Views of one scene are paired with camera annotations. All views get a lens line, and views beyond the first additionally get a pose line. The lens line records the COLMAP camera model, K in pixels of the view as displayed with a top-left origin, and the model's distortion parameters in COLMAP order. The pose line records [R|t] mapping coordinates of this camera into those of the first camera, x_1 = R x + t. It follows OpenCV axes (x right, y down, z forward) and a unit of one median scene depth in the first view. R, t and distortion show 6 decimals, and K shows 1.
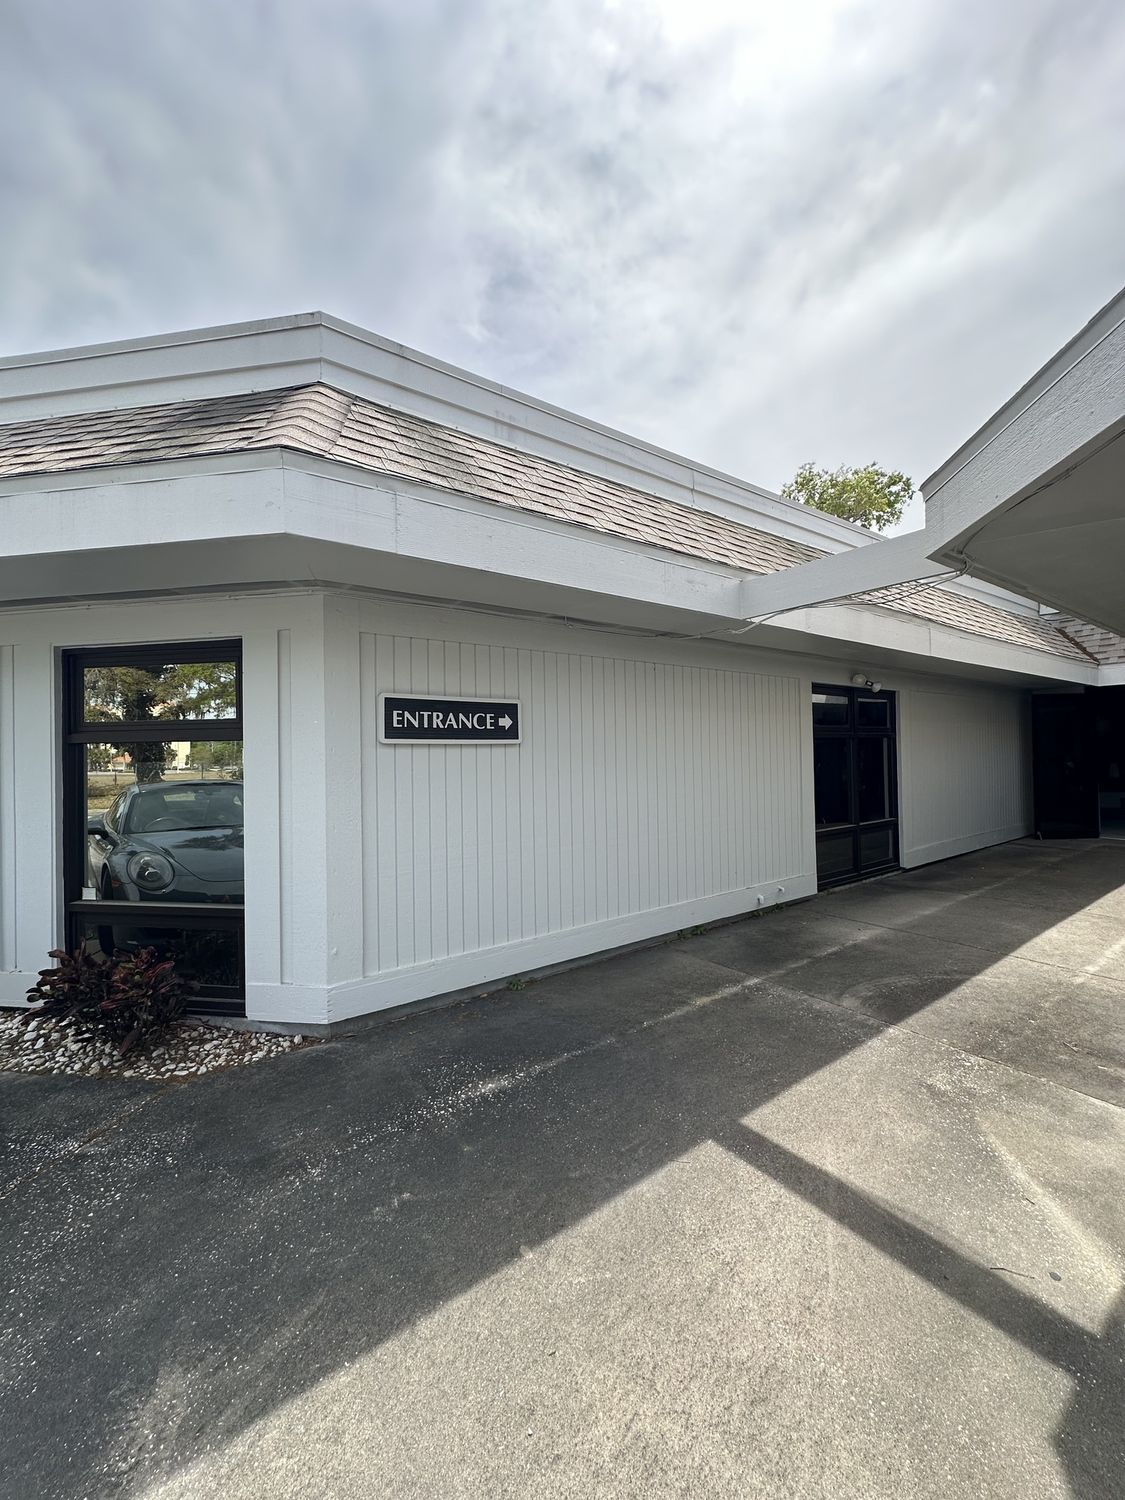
lens RADIAL K [[598.5, 0, 561.0], [0, 598.5, 747.0], [0, 0, 1]] dist [-0.002066, 0.000935]
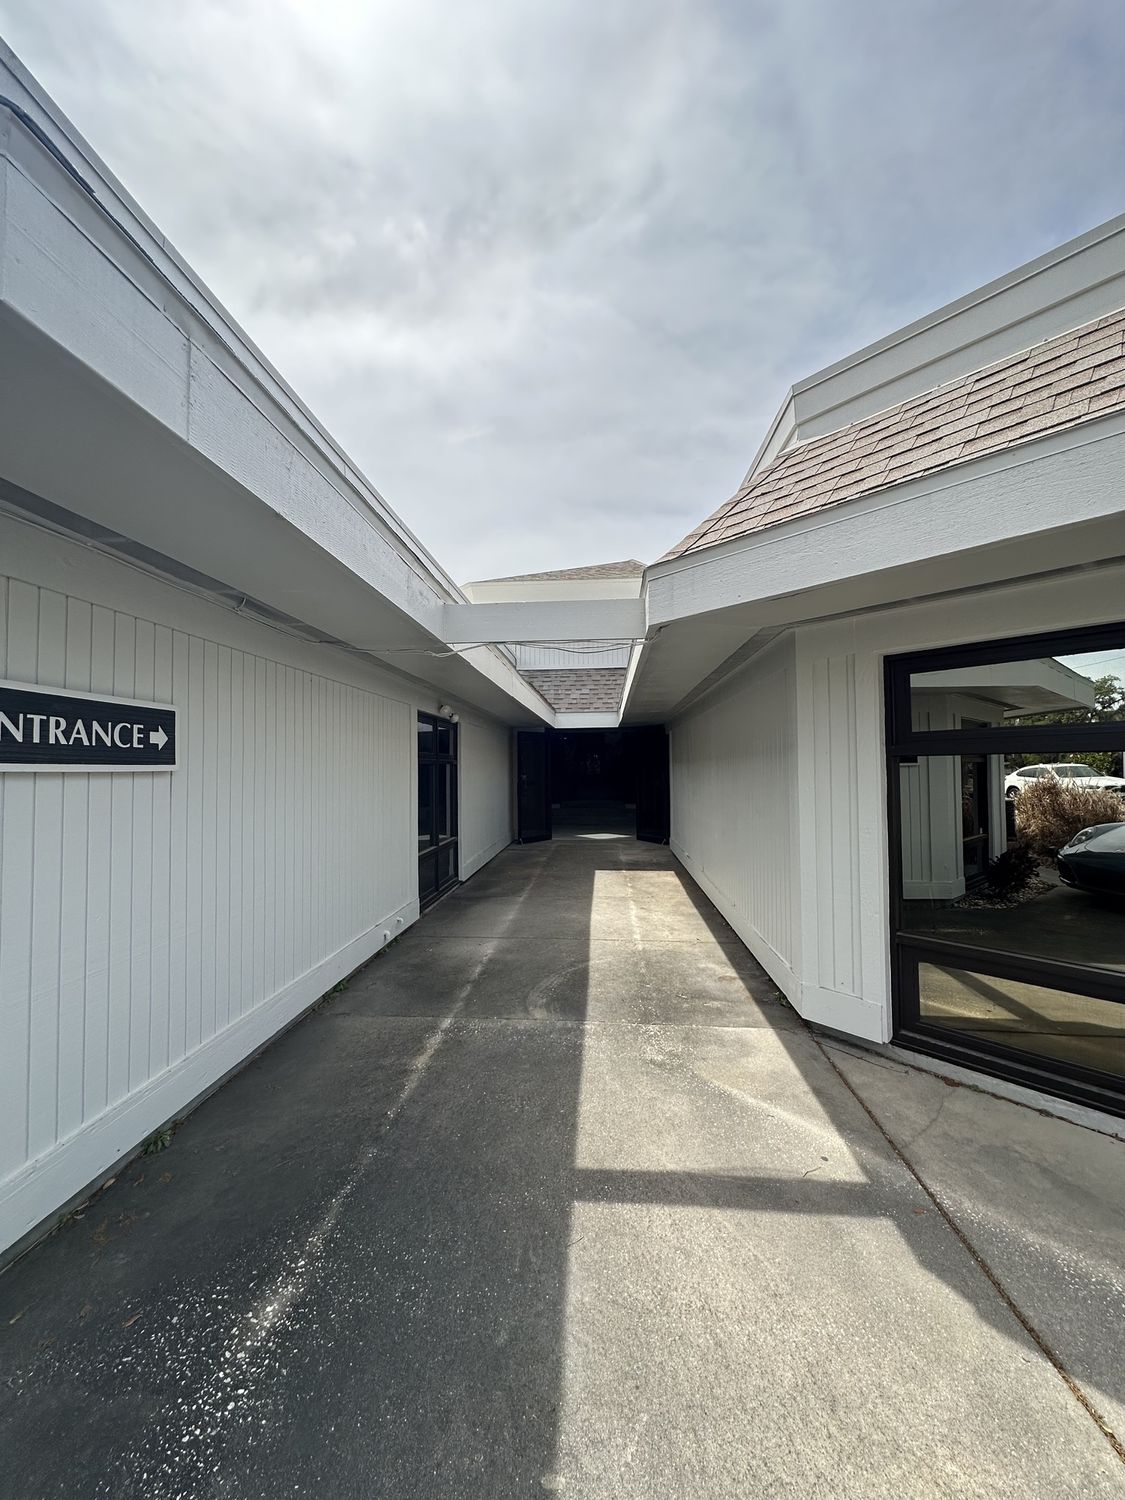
lens RADIAL K [[598.5, 0, 561.0], [0, 598.5, 747.0], [0, 0, 1]] dist [-0.002066, 0.000935]
pose [[0.647826, 0.037004, 0.760889, -0.331822], [-0.010862, 0.999167, -0.039344, -0.011919], [-0.761711, 0.017223, 0.647688, 0.261178]]
